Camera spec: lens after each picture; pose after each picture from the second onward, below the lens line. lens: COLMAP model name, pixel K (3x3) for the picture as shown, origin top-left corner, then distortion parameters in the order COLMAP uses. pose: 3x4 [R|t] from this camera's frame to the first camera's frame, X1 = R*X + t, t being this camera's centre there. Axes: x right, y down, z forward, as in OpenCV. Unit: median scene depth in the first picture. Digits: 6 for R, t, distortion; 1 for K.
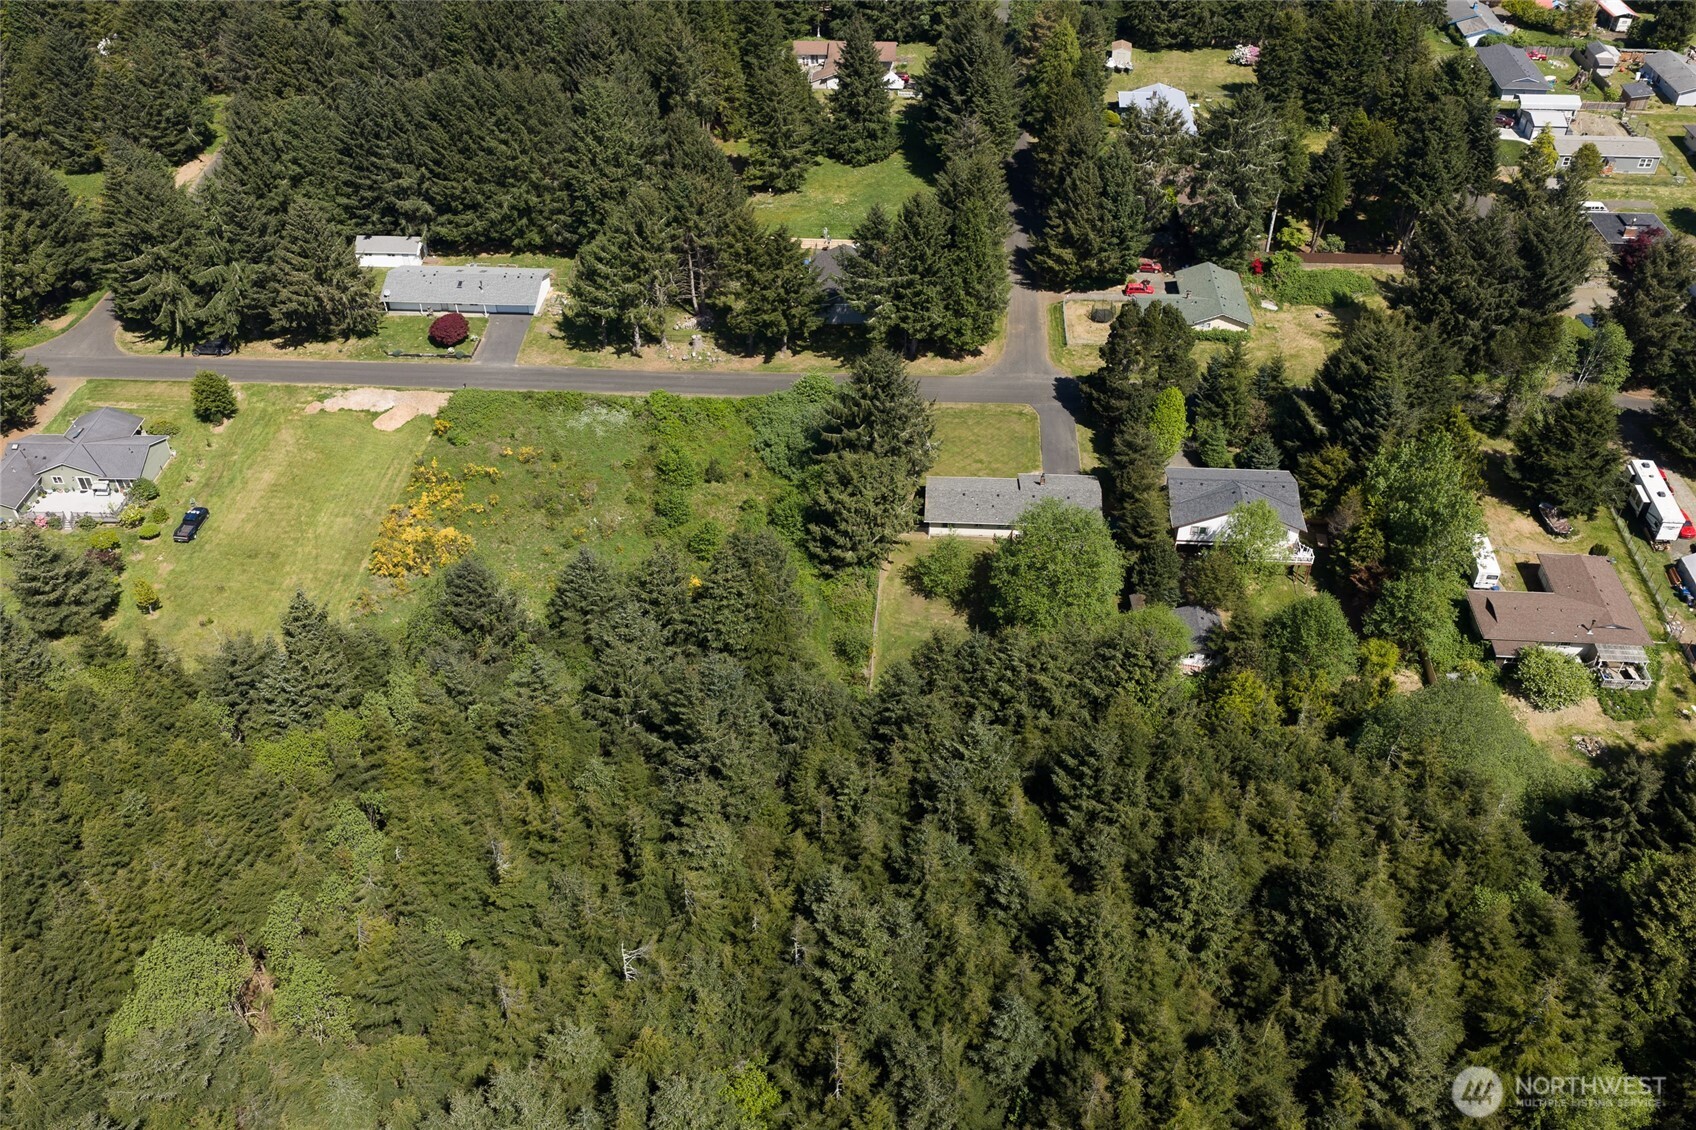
lens RADIAL K [[1393.6, 0, 855.3], [0, 1393.6, 572.3], [0, 0, 1]] dist [0.020773, -0.034904]
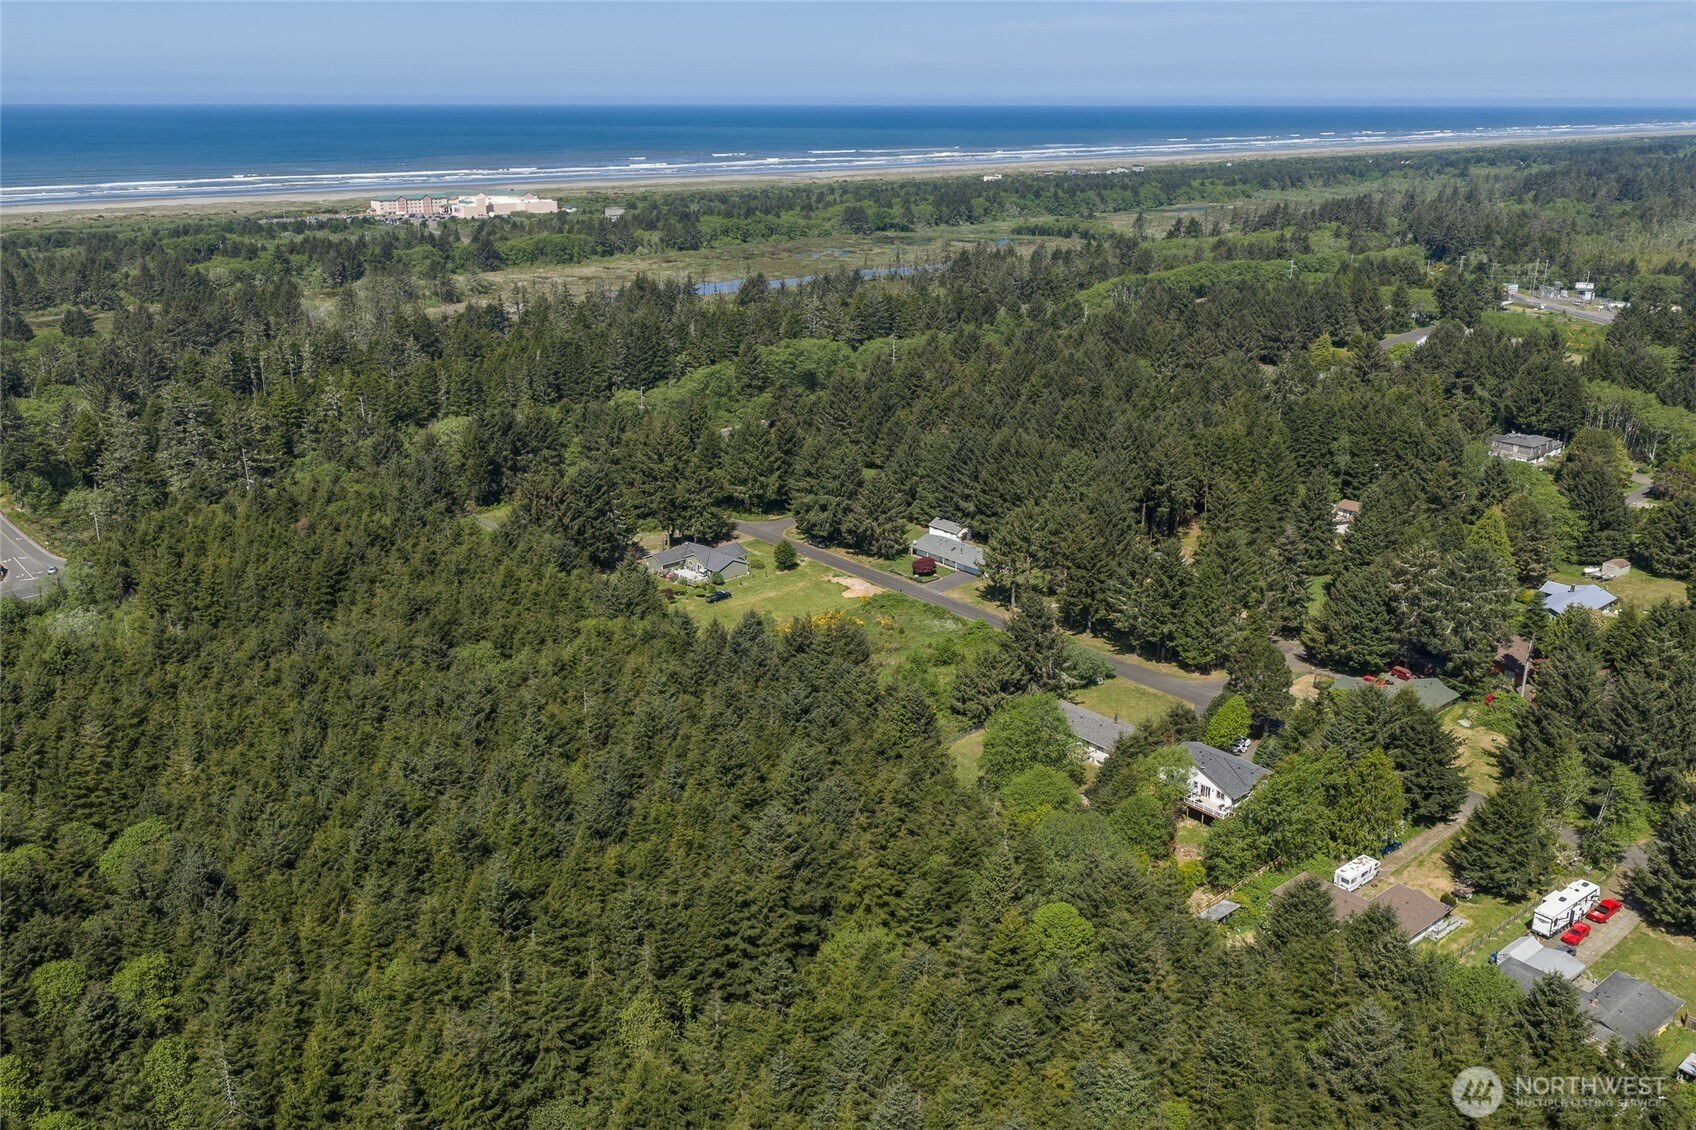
lens RADIAL K [[1393.6, 0, 855.3], [0, 1393.6, 572.3], [0, 0, 1]] dist [0.020773, -0.034904]
pose [[0.693510, 0.235711, -0.680797, 0.733266], [-0.462713, 0.870031, -0.170125, 0.137804], [0.552214, 0.432997, 0.712442, -0.168439]]
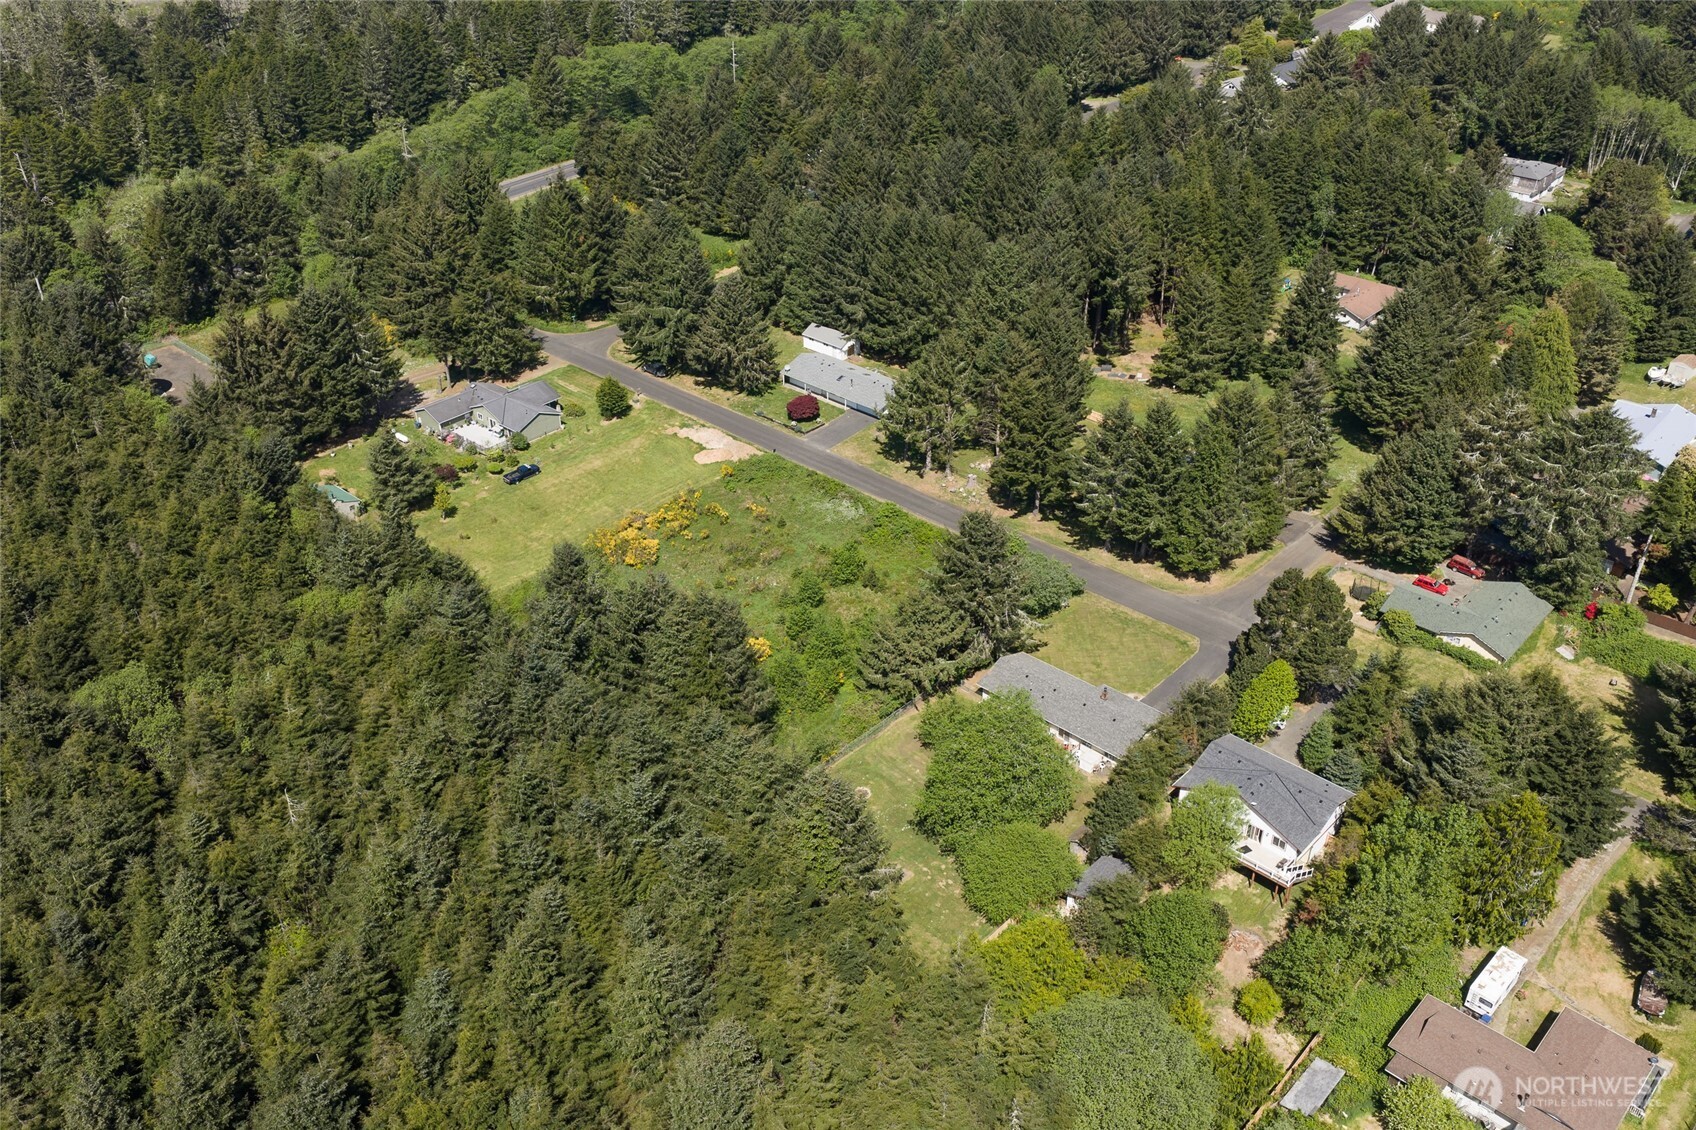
lens RADIAL K [[1393.6, 0, 855.3], [0, 1393.6, 572.3], [0, 0, 1]] dist [0.020773, -0.034904]
pose [[0.773653, 0.338103, -0.535861, 0.415846], [-0.405419, 0.914091, -0.008579, -0.055150], [0.486925, 0.223886, 0.844263, 0.064629]]
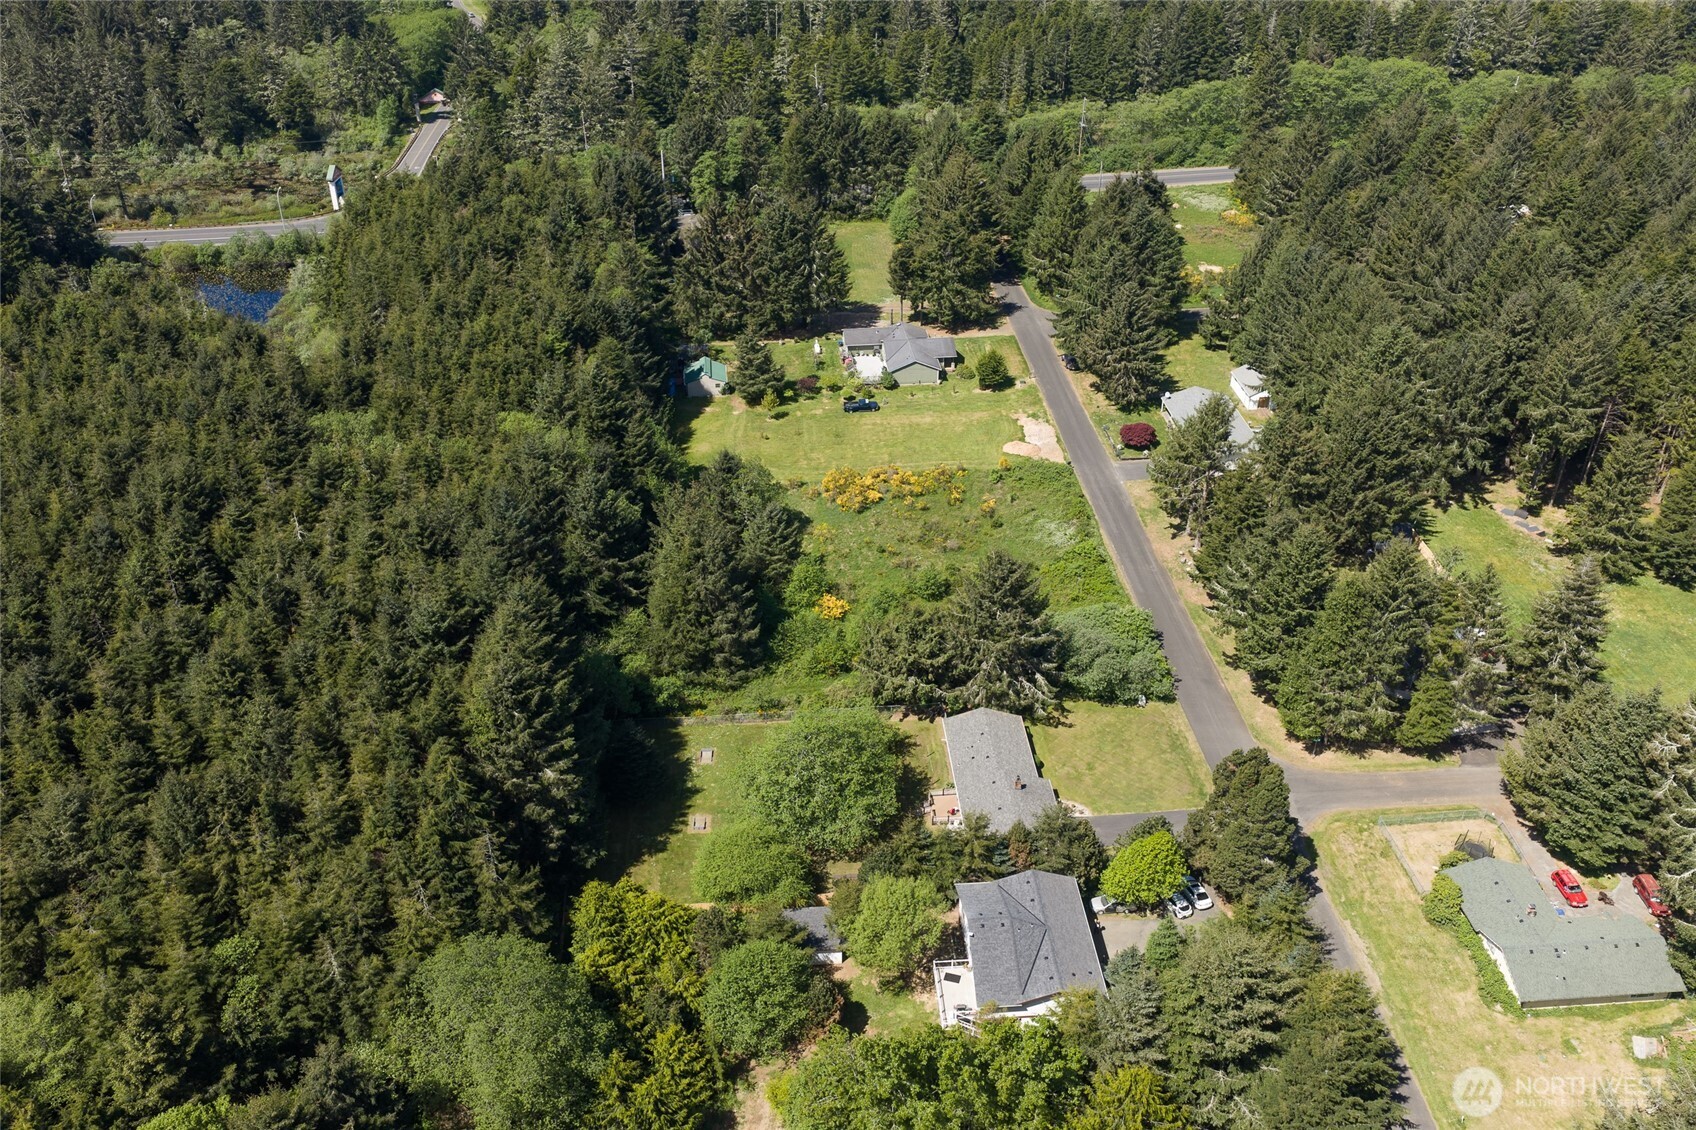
lens RADIAL K [[1393.6, 0, 855.3], [0, 1393.6, 572.3], [0, 0, 1]] dist [0.020773, -0.034904]
pose [[0.134292, 0.532263, -0.835860, 0.665556], [-0.634723, 0.693958, 0.339925, -0.331679], [0.760981, 0.484890, 0.431033, 0.400488]]
